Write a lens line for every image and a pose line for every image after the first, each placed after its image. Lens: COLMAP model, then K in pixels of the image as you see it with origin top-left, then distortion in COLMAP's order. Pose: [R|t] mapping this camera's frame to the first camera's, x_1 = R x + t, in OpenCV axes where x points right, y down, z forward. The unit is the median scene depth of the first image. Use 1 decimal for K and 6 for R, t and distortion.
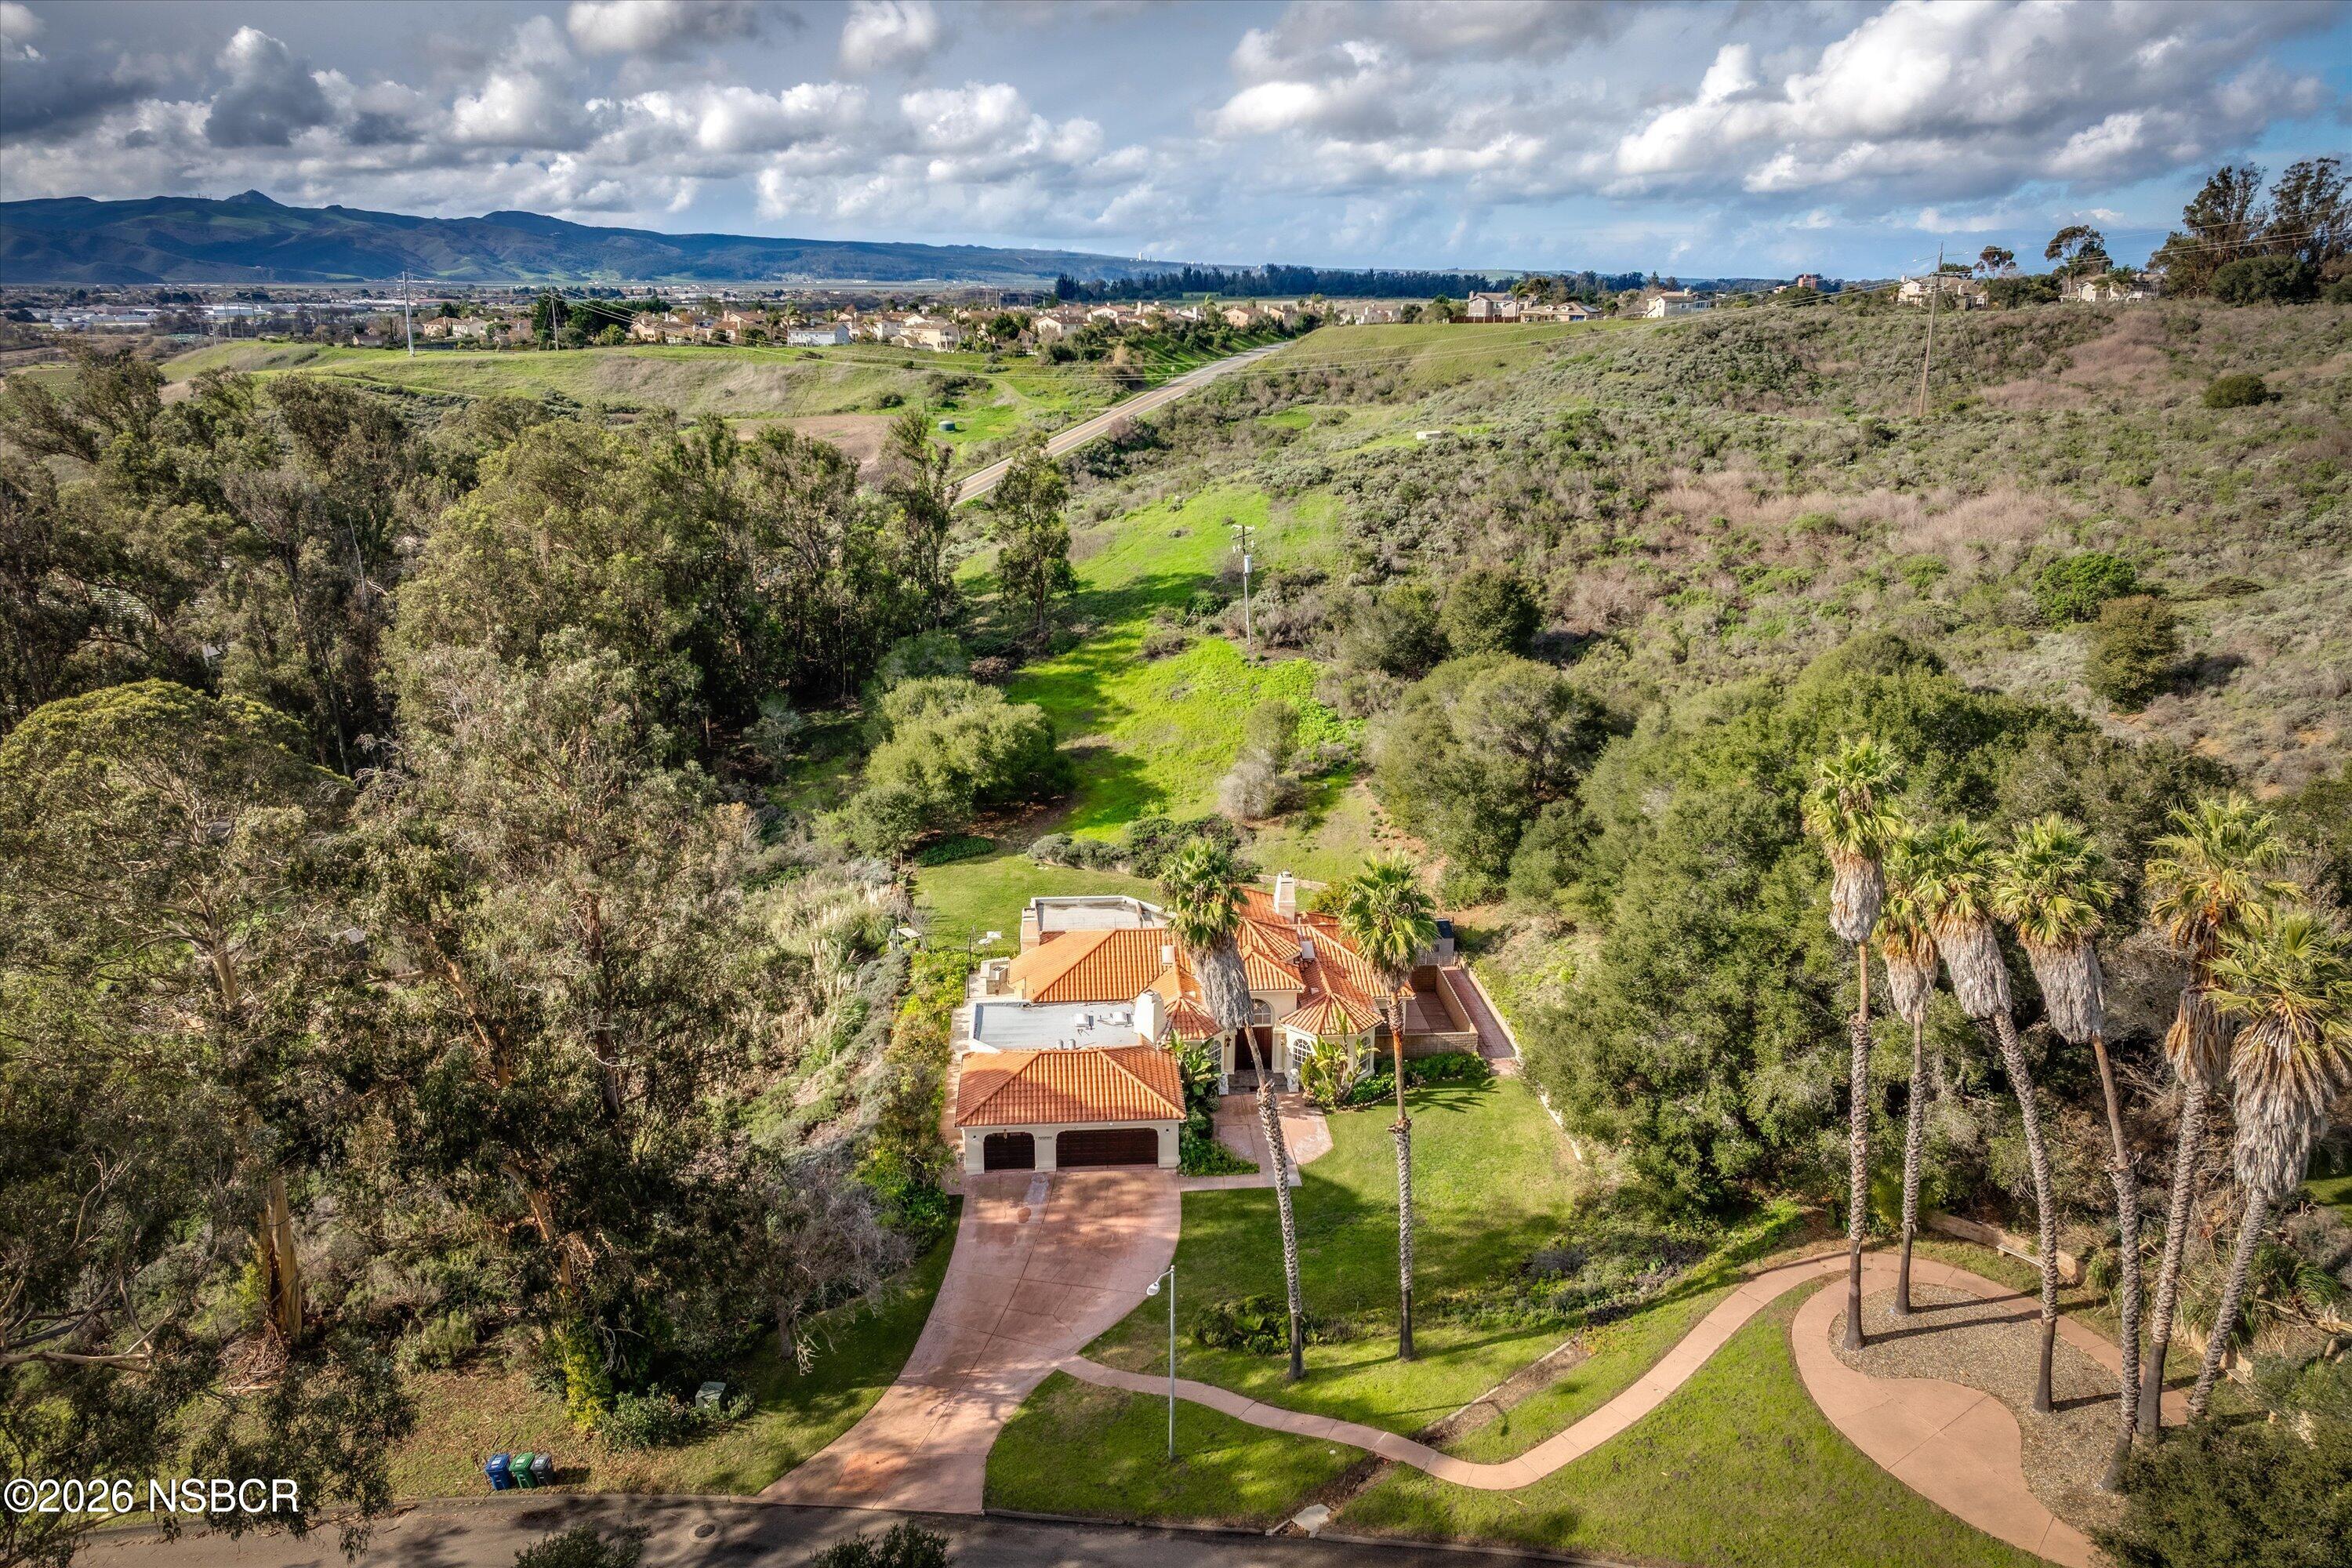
lens RADIAL K [[1634.4, 0, 1176.0], [0, 1634.4, 784.0], [0, 0, 1]] dist [-0.035492, 0.021436]
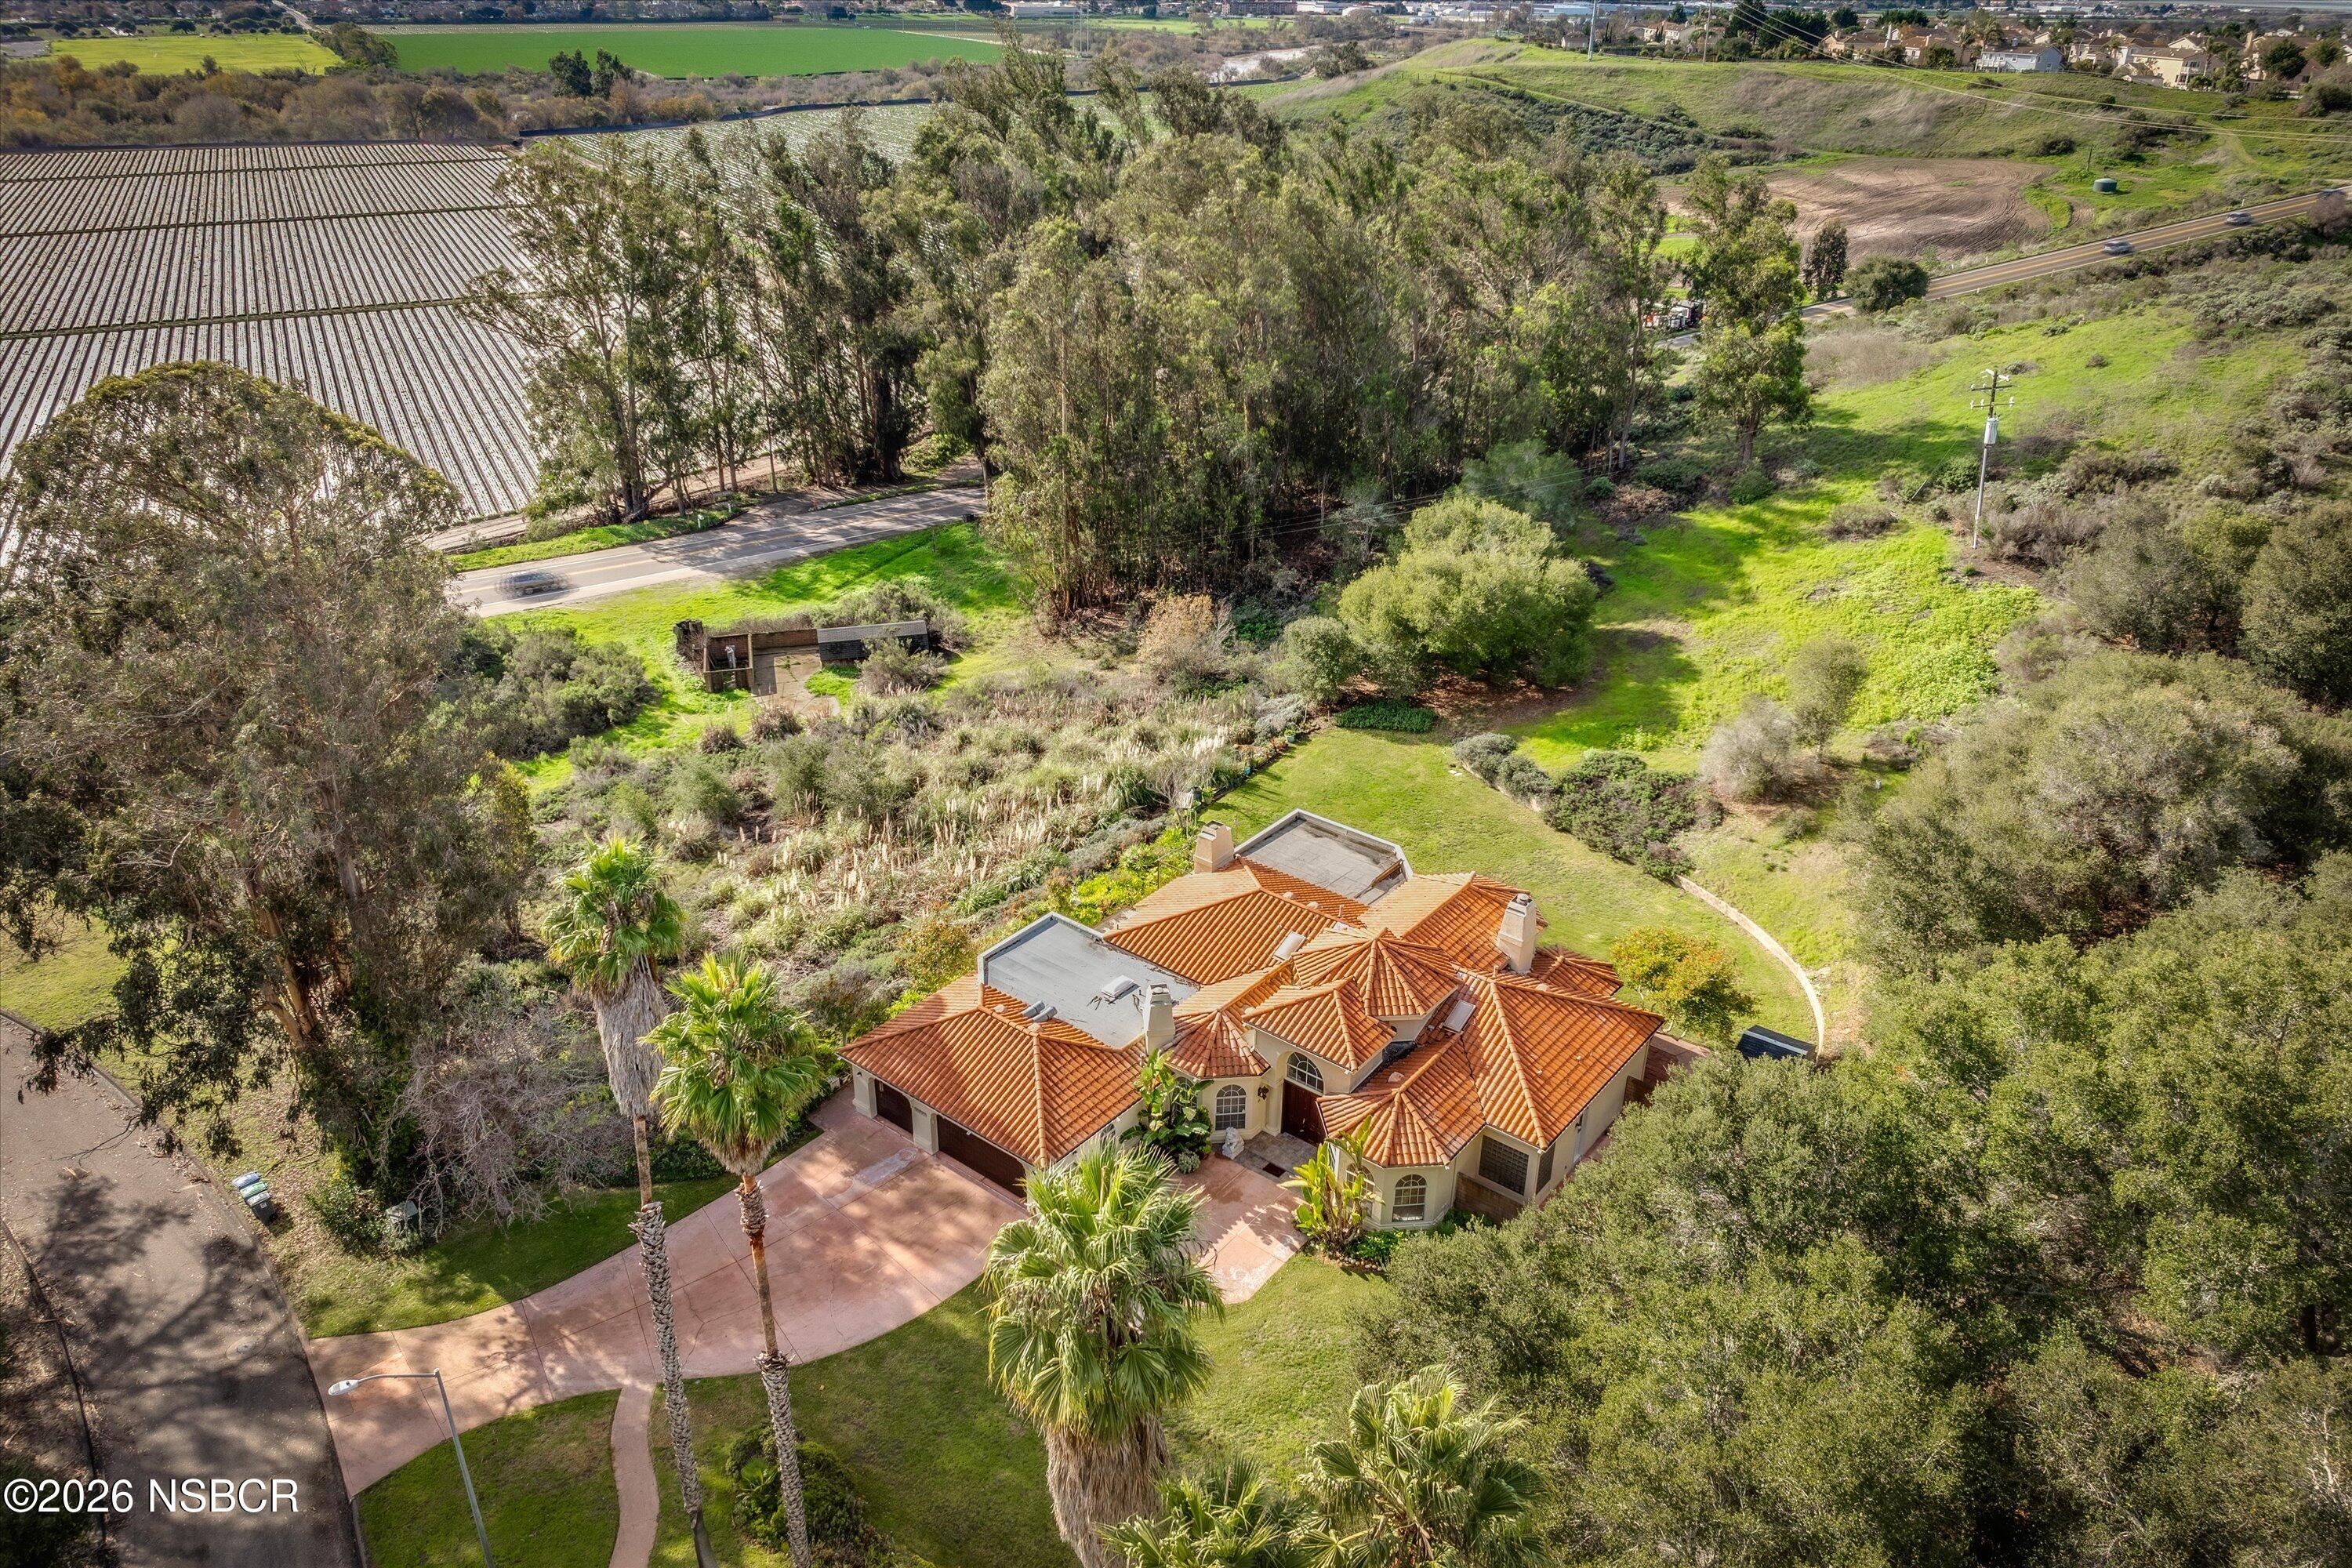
lens RADIAL K [[1634.4, 0, 1176.0], [0, 1634.4, 784.0], [0, 0, 1]] dist [-0.035492, 0.021436]
pose [[0.731811, 0.309582, -0.607134, 0.236827], [-0.210846, 0.950009, 0.230273, -0.075812], [0.648072, -0.040505, 0.760501, 0.262102]]
